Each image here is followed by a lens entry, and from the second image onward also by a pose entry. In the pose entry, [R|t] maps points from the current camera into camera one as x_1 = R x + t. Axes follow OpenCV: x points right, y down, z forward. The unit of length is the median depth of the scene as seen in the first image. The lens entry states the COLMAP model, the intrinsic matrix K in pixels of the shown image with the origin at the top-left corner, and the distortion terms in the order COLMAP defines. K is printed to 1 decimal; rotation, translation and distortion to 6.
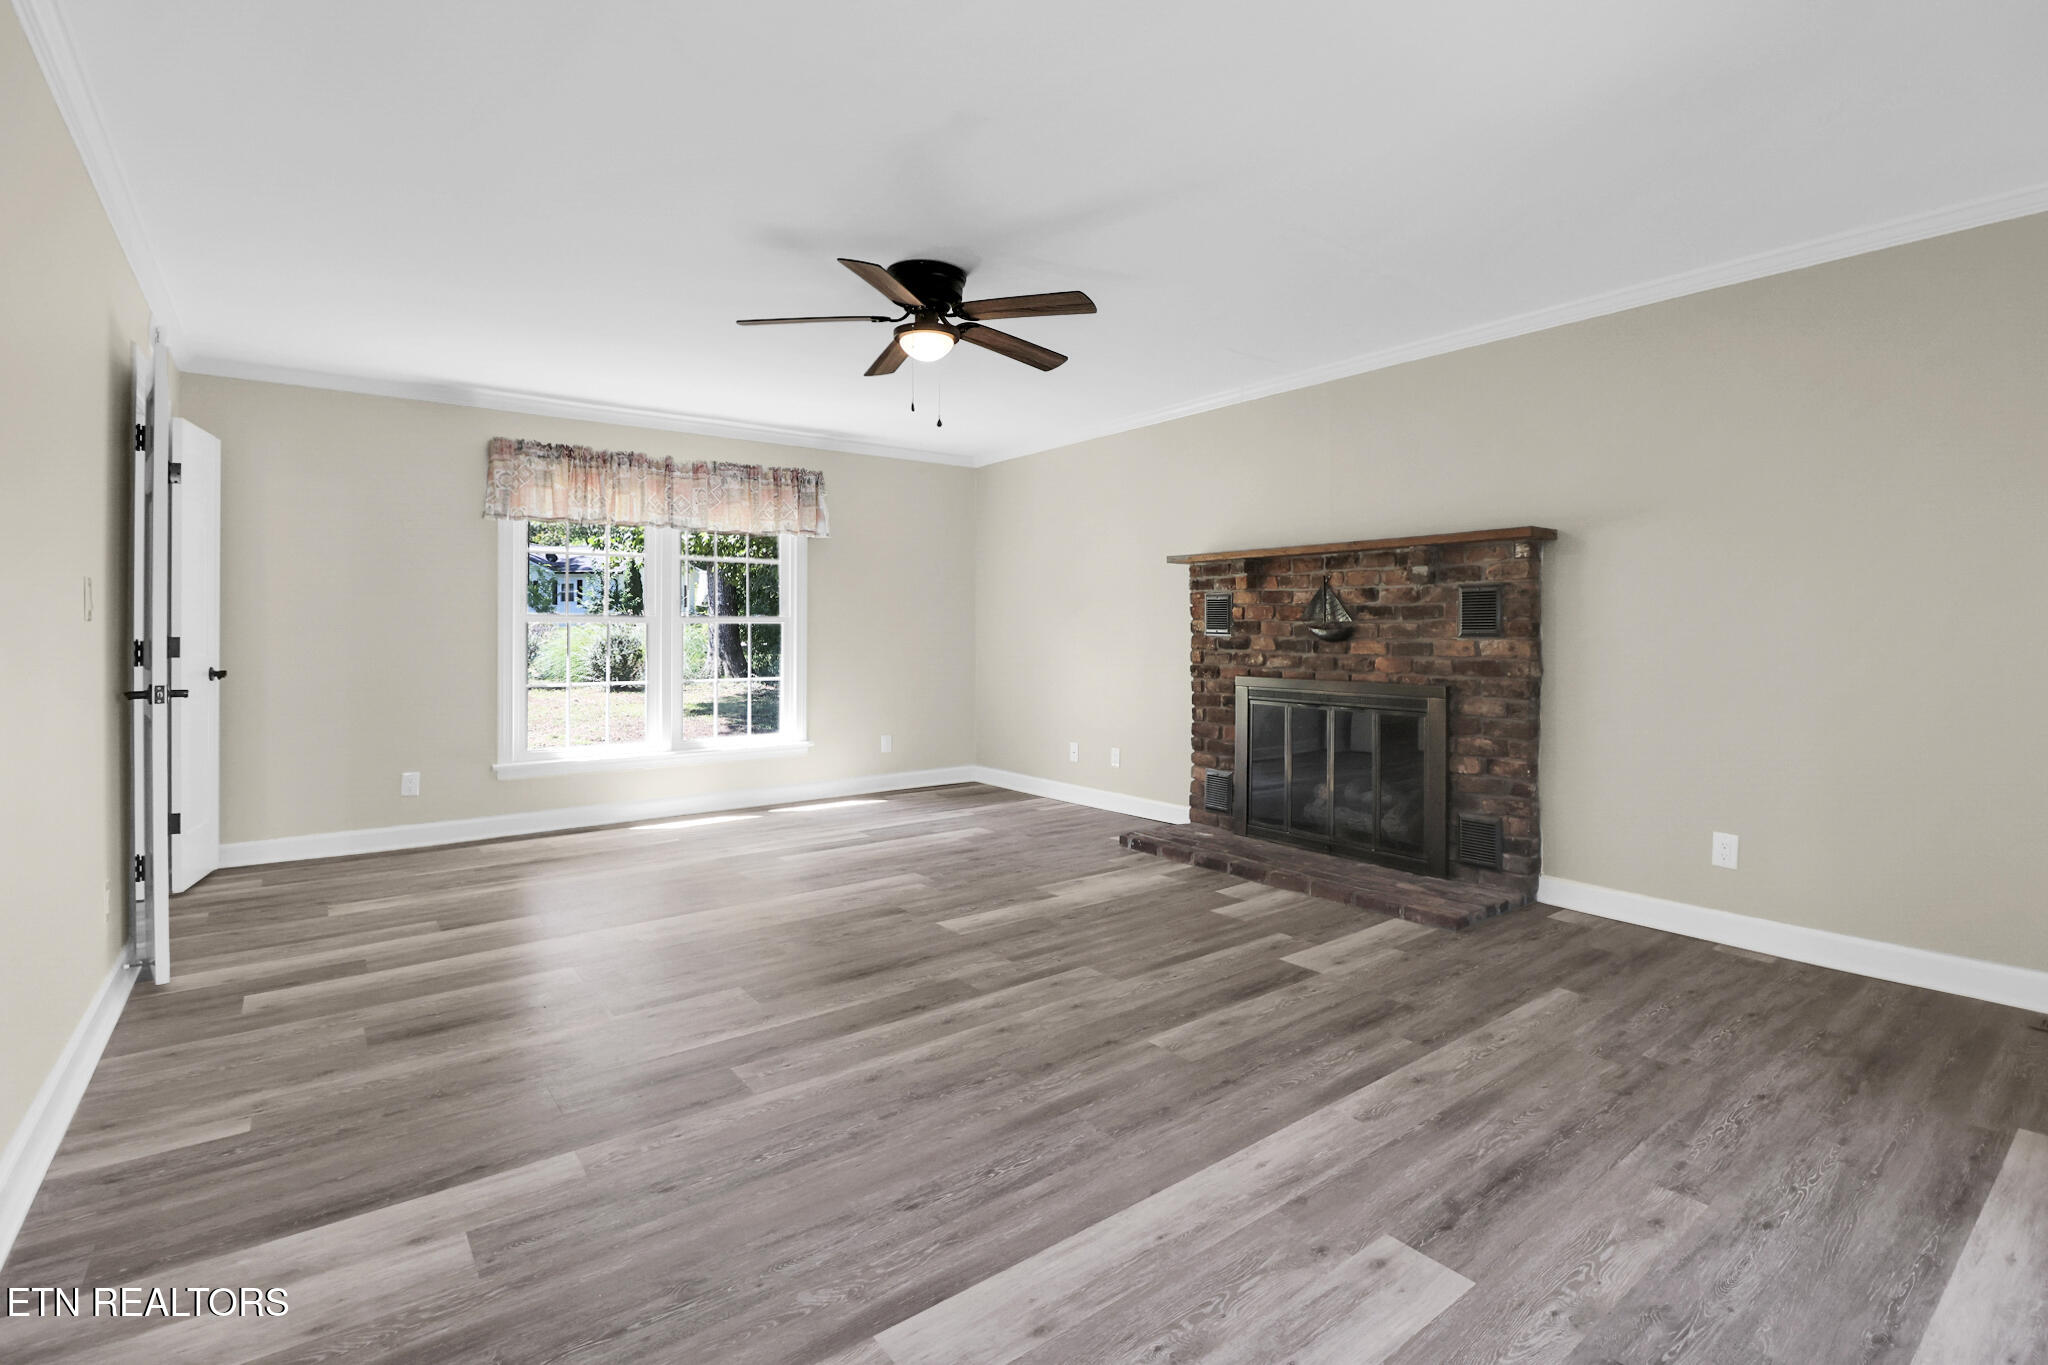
lens RADIAL K [[962.3, 0, 1033.4], [0, 962.3, 645.8], [0, 0, 1]] dist [-0.001128, -0.013073]
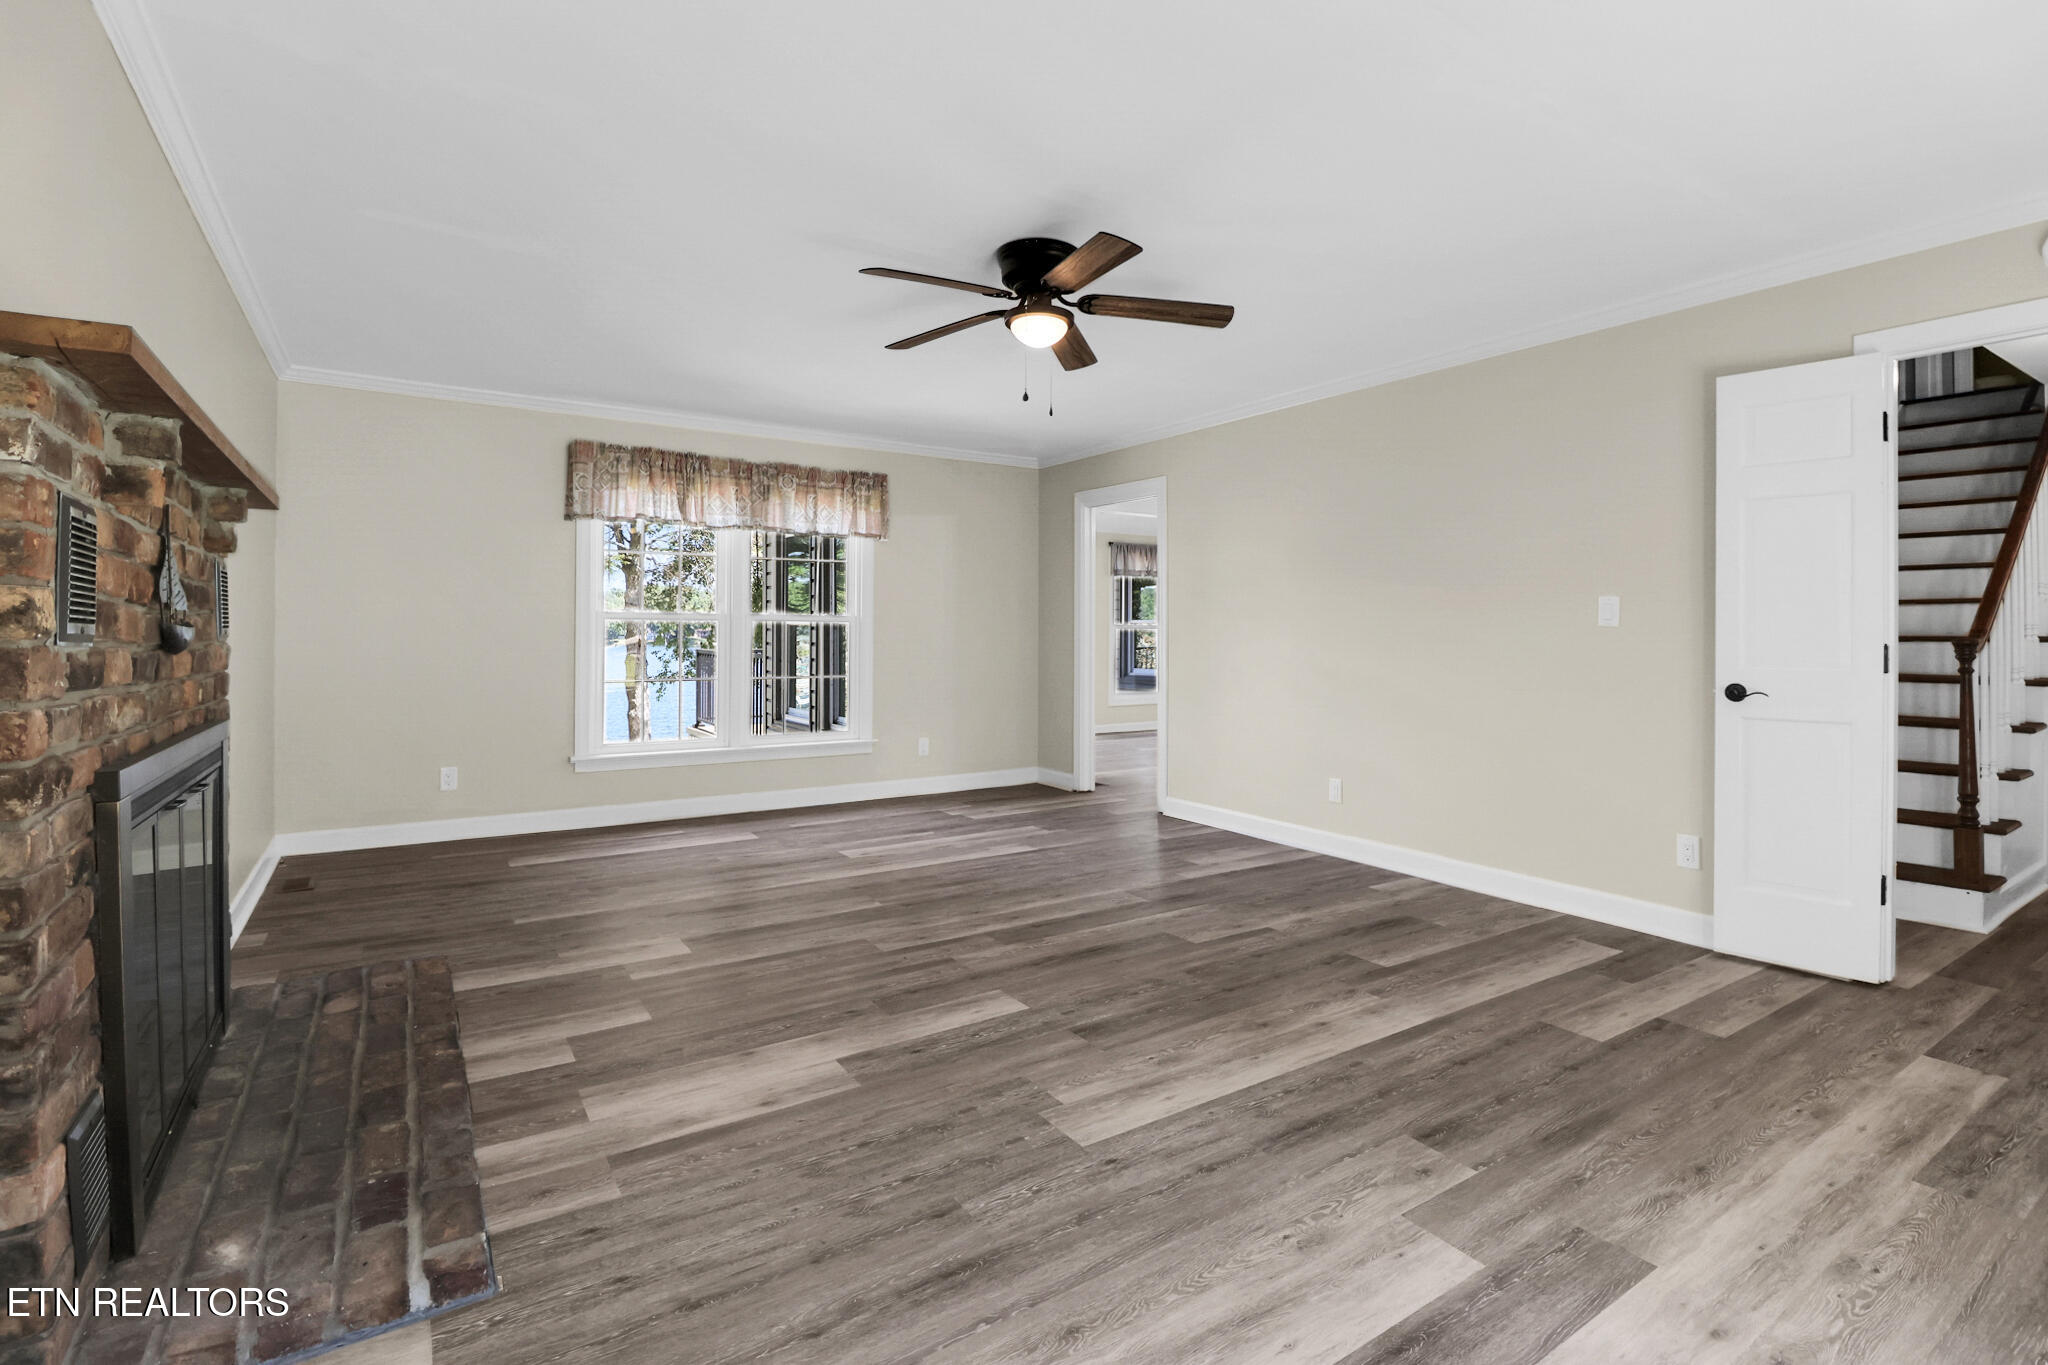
lens RADIAL K [[950.1, 0, 1031.6], [0, 950.1, 628.7], [0, 0, 1]] dist [-0.000276, -0.011089]
pose [[-0.997333, -0.003272, 0.072908, -0.178478], [-0.002318, 0.999911, 0.013168, -0.032376], [-0.072944, 0.012964, -0.997252, 1.989016]]
